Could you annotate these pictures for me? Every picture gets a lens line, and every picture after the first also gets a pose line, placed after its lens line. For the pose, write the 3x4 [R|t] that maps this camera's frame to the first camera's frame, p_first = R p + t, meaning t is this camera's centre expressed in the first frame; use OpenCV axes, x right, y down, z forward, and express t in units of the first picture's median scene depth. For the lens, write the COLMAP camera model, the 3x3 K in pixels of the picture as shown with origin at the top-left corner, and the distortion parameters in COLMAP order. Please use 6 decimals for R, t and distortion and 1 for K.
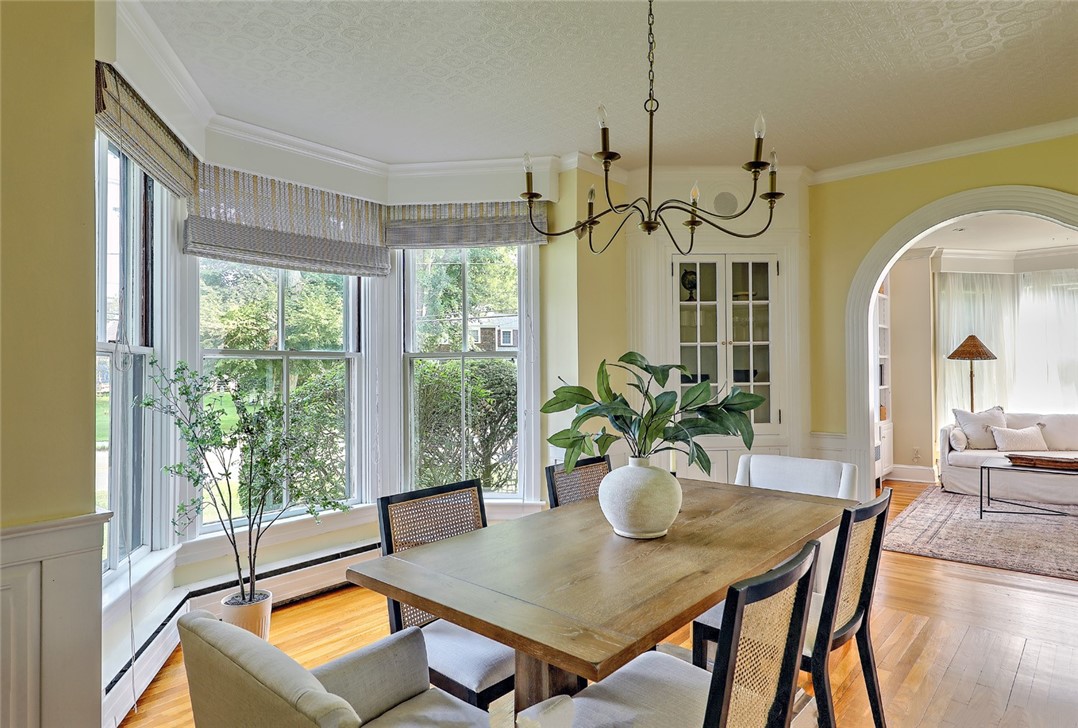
lens RADIAL K [[633.8, 0, 539.0], [0, 633.8, 364.0], [0, 0, 1]] dist [0.004150, 0.000484]
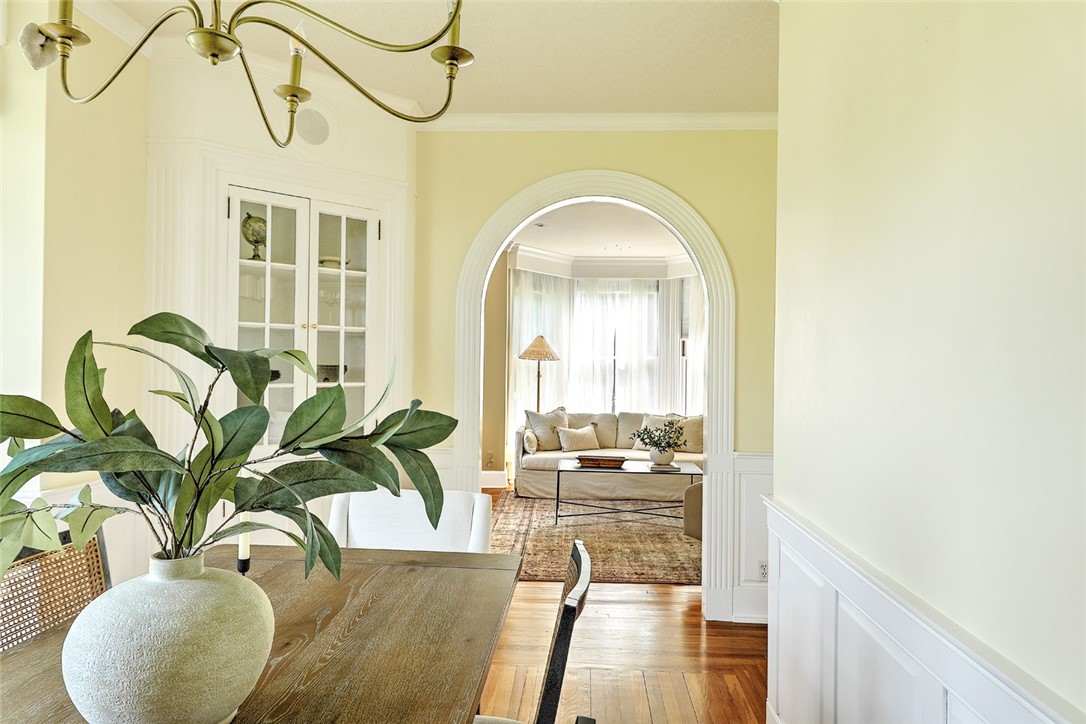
lens RADIAL K [[697.5, 0, 543.0], [0, 697.5, 362.0], [0, 0, 1]] dist [0.017284, -0.000959]
pose [[0.789919, 0.024552, 0.612719, 0.028603], [-0.026767, 0.999626, -0.005548, 0.003721], [-0.612626, -0.012018, 0.790281, 0.230778]]
